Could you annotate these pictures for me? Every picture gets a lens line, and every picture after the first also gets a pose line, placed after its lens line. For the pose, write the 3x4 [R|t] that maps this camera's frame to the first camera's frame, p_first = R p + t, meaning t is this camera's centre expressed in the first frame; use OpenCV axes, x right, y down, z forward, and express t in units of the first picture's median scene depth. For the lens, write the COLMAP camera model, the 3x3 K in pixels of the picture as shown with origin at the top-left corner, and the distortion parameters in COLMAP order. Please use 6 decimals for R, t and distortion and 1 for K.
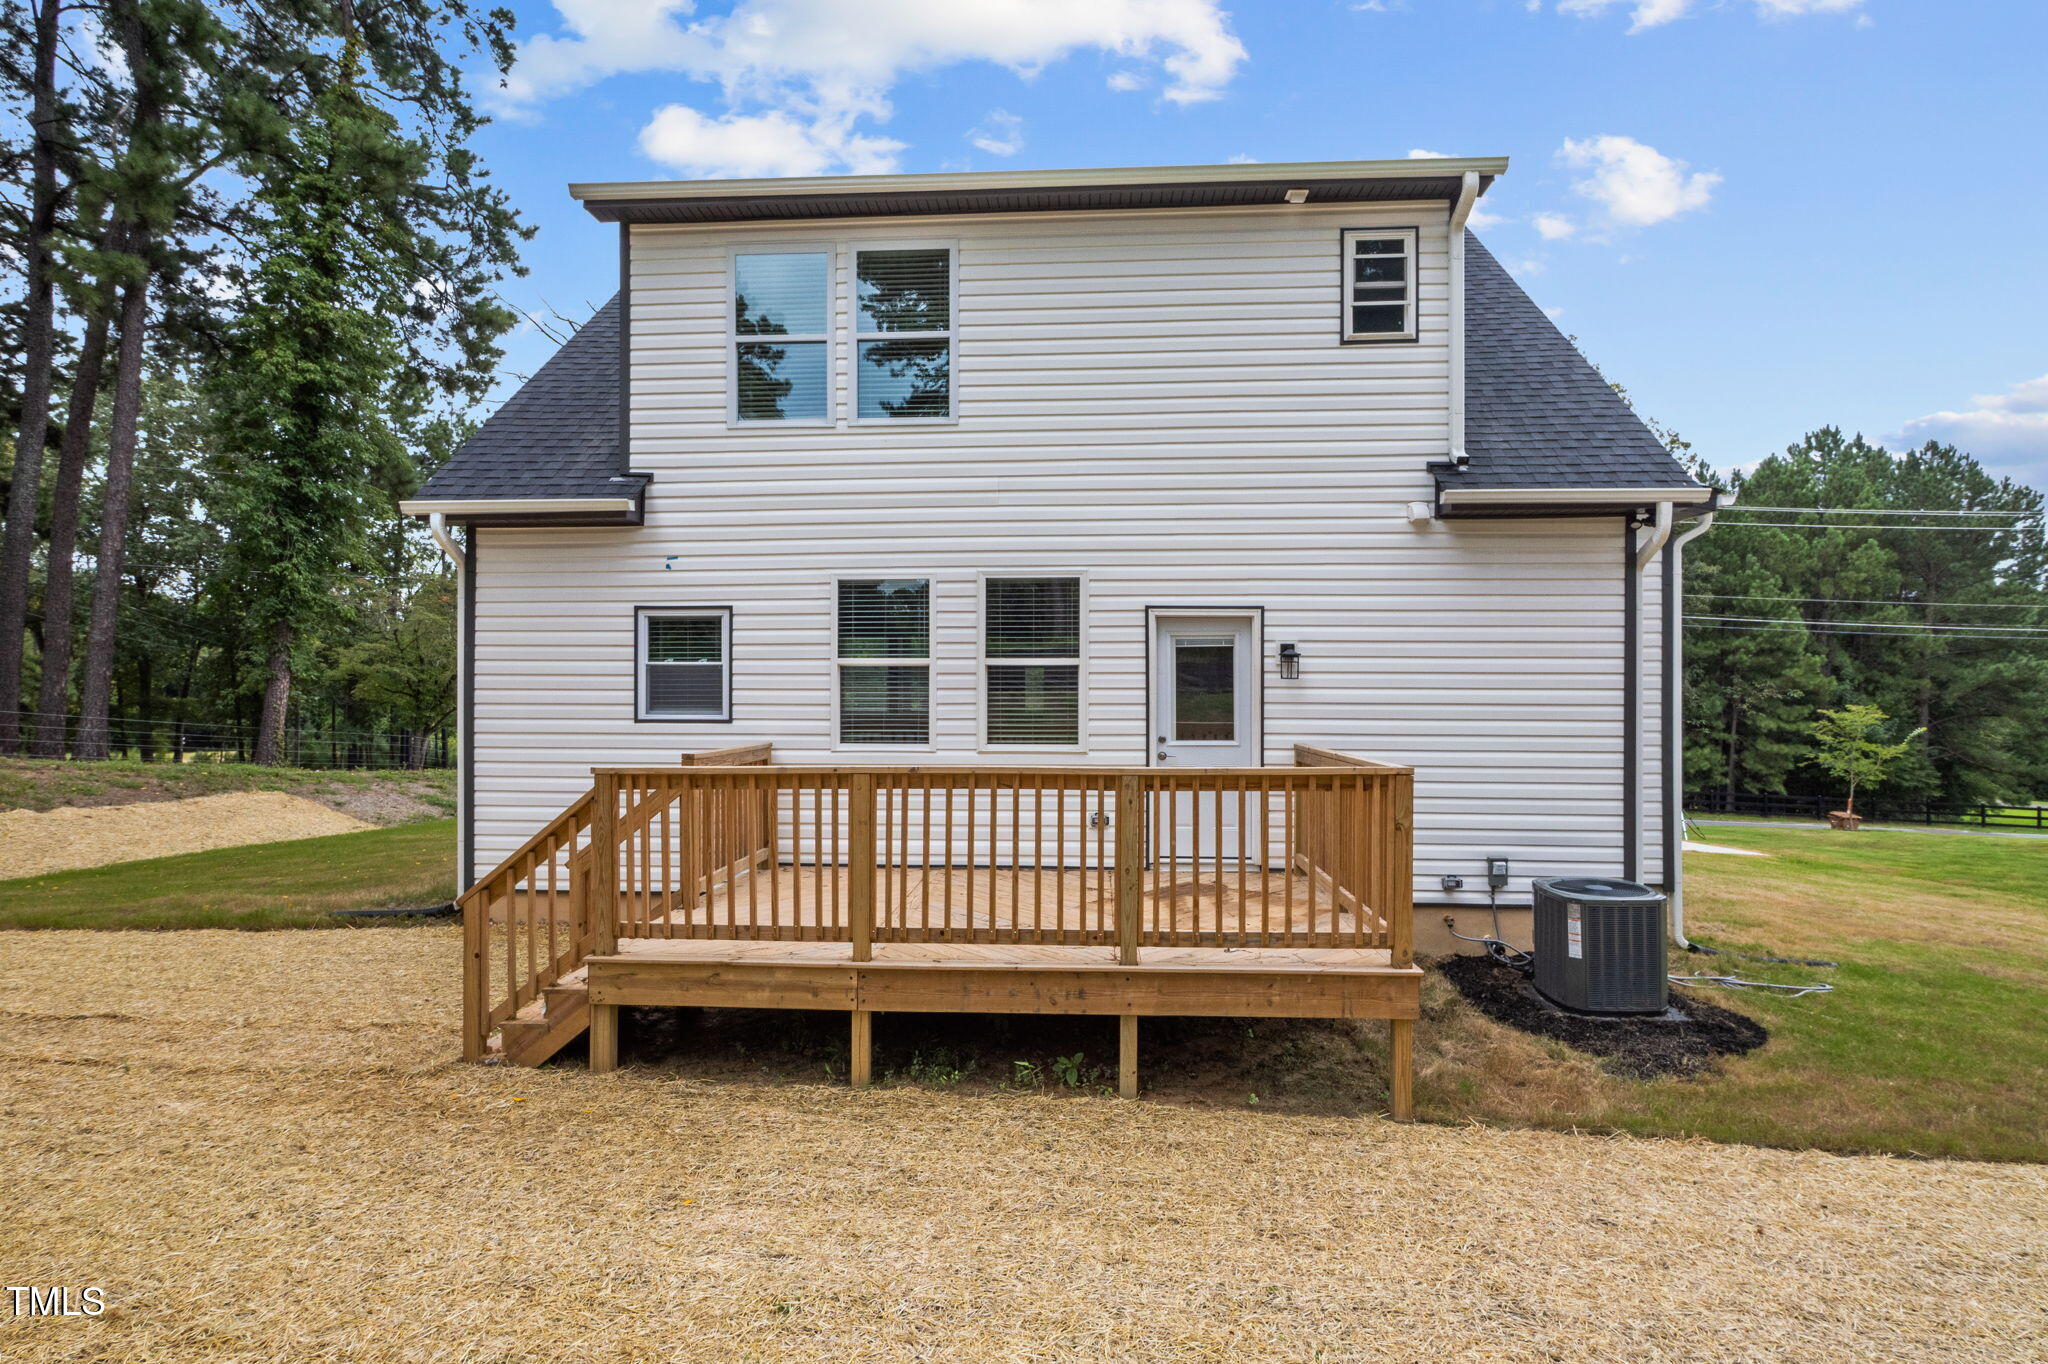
lens RADIAL K [[1049.3, 0, 1026.5], [0, 1049.3, 677.0], [0, 0, 1]] dist [-0.001021, -0.001904]
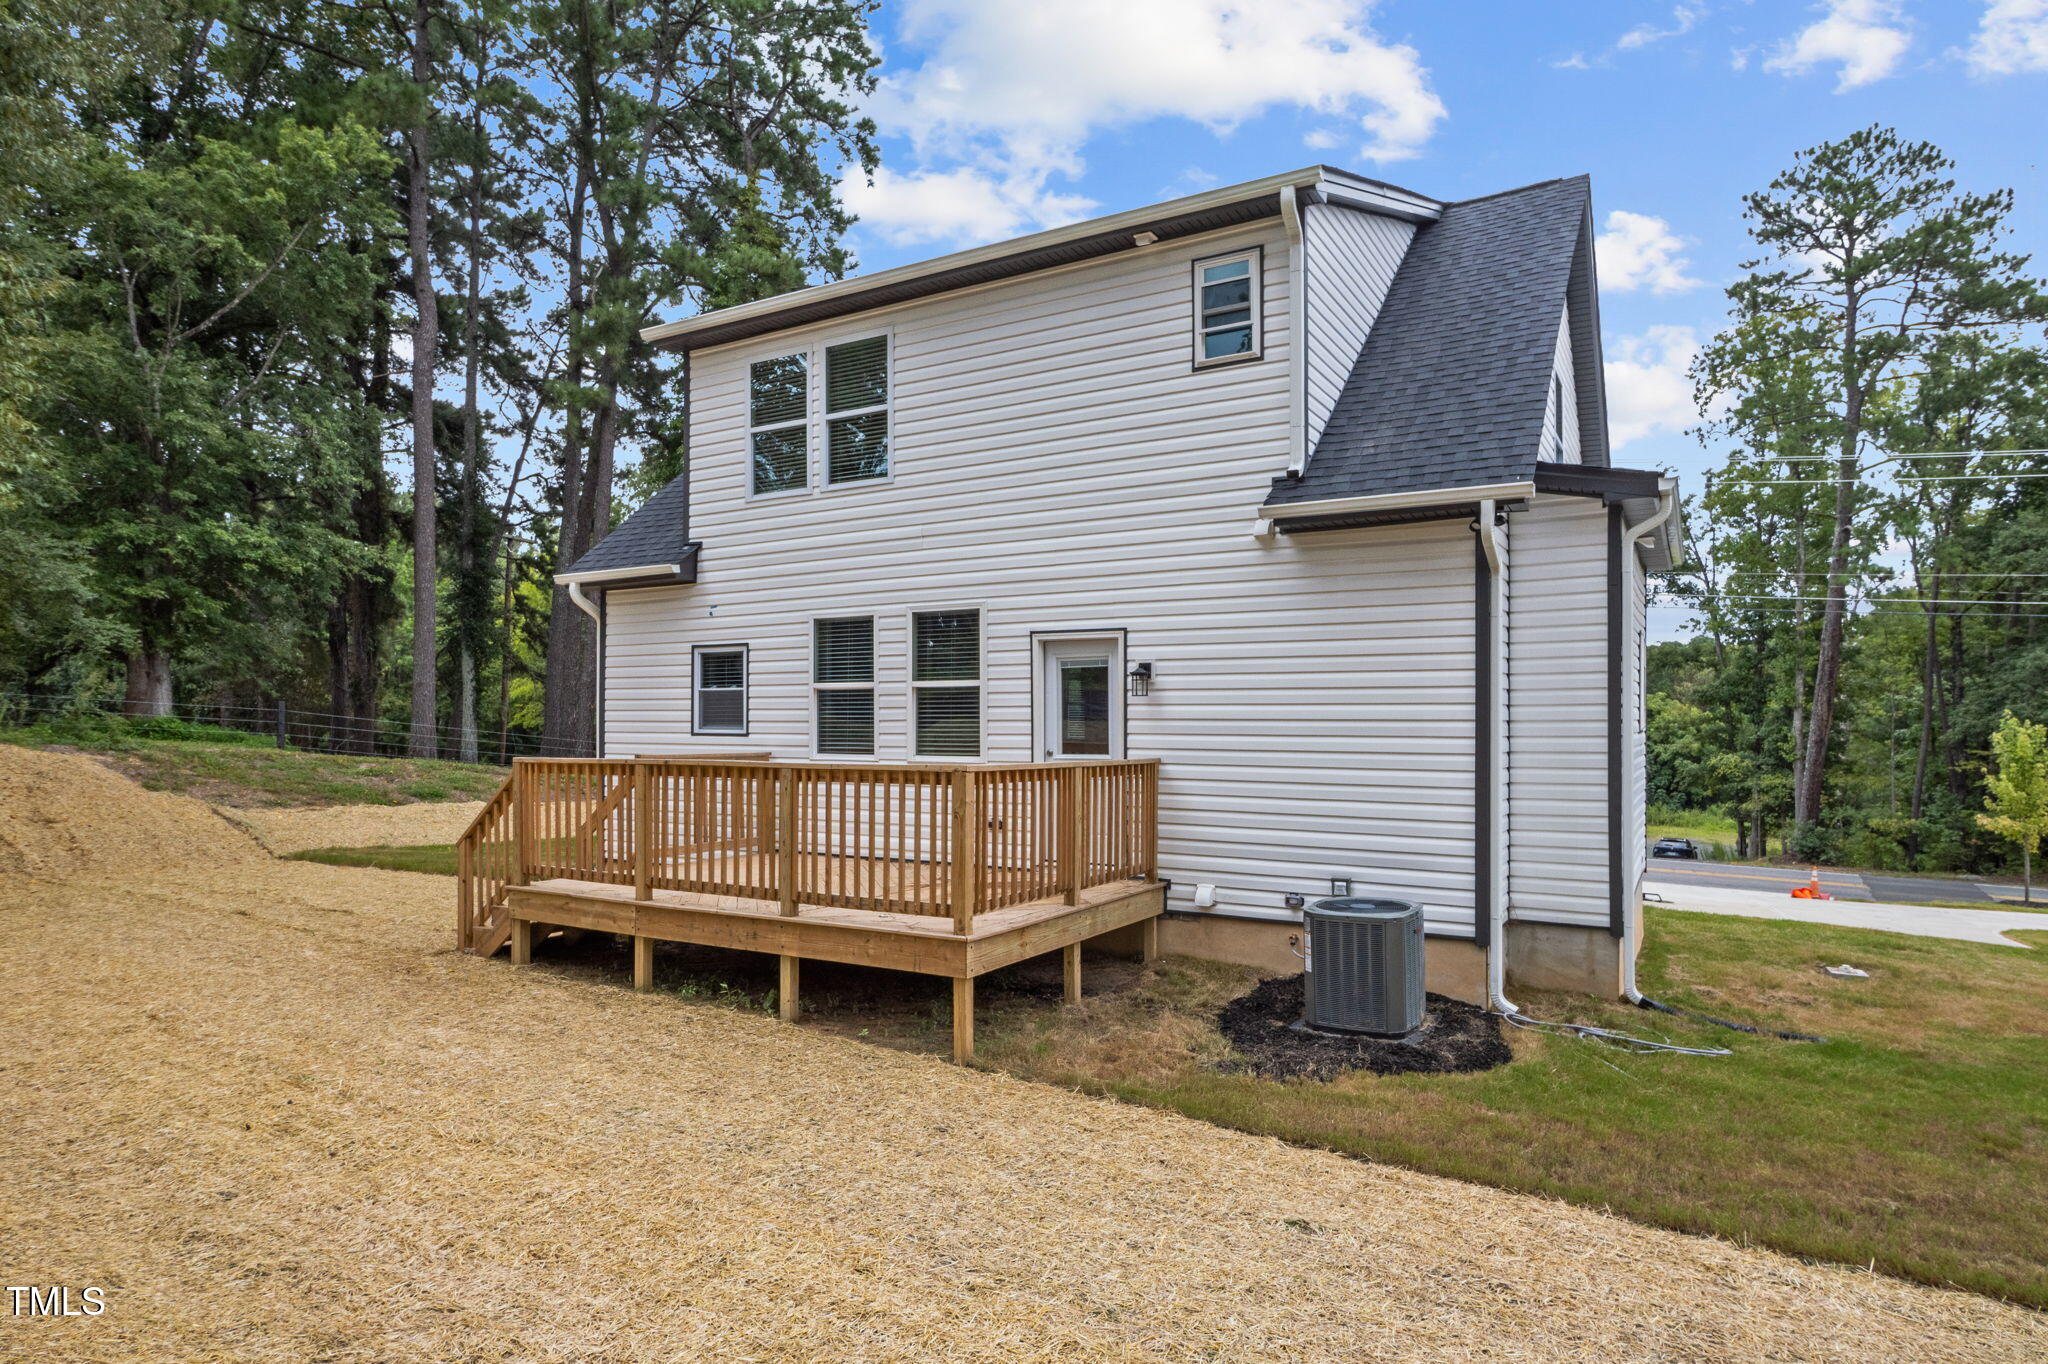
lens RADIAL K [[1155.8, 0, 1031.5], [0, 1155.8, 700.9], [0, 0, 1]] dist [-0.003794, -0.000391]
pose [[0.893190, -0.008812, -0.449593, 0.677878], [0.003826, 0.999921, -0.011996, 0.020331], [0.449663, 0.008995, 0.893153, -0.085622]]
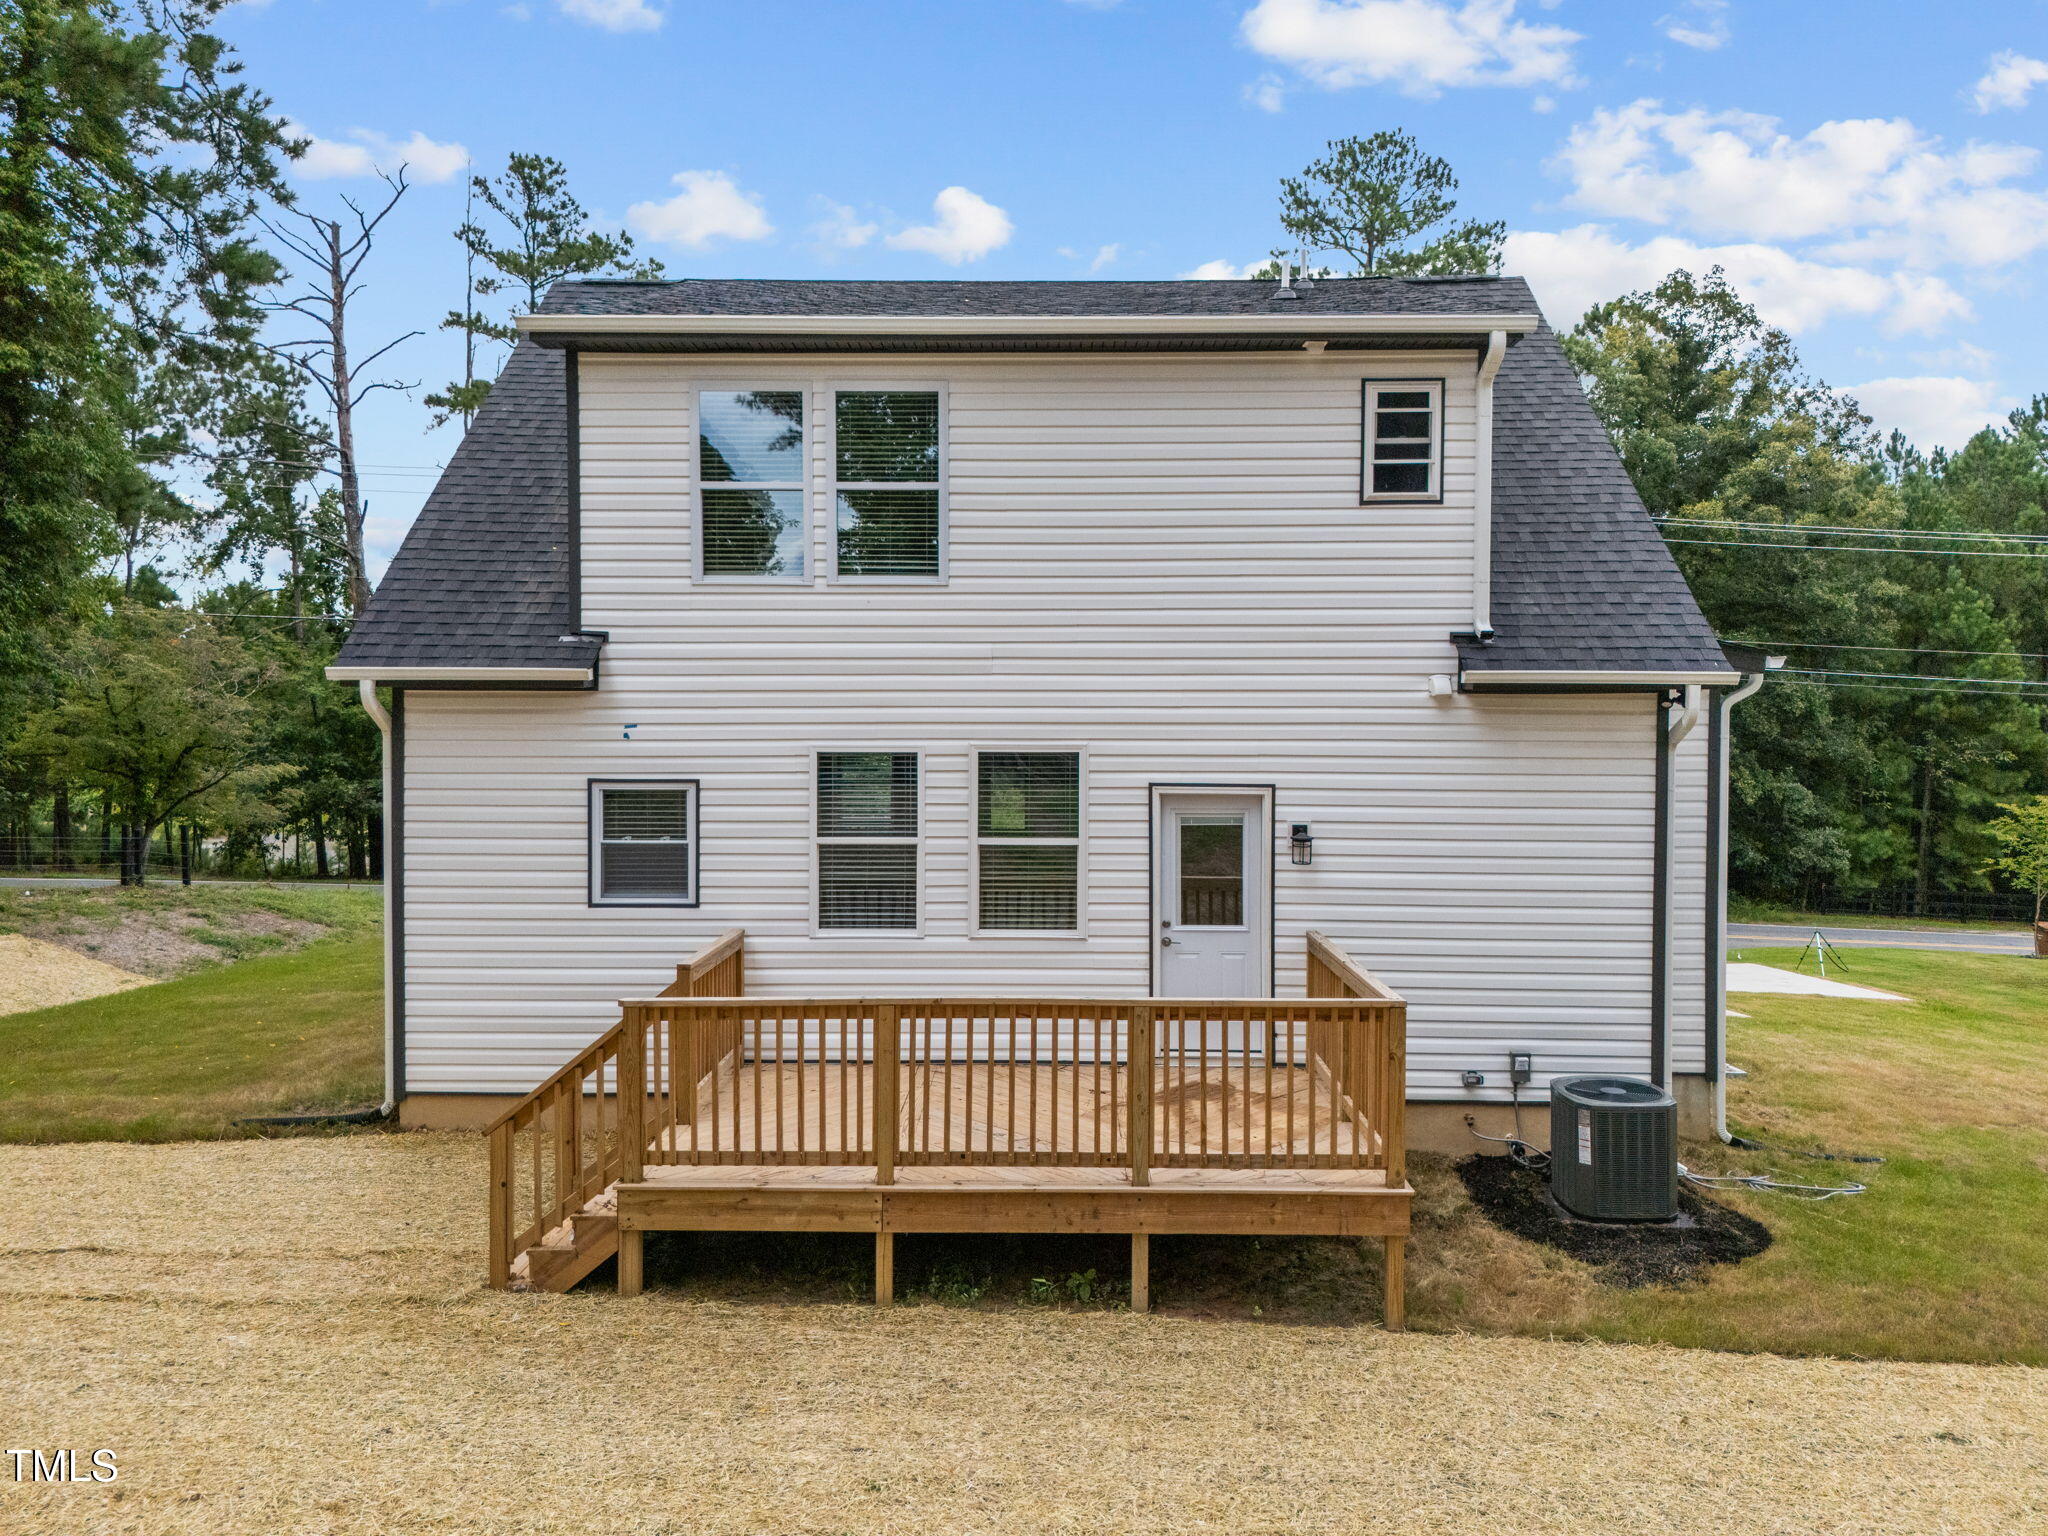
lens RADIAL K [[1525.1, 0, 1025.1], [0, 1525.1, 740.7], [0, 0, 1]] dist [0.069663, -0.076771]
pose [[0.998933, 0.001240, 0.046170, -0.061509], [-0.002606, 0.999560, 0.029542, -0.149289], [-0.046113, -0.029631, 0.998497, -0.358221]]
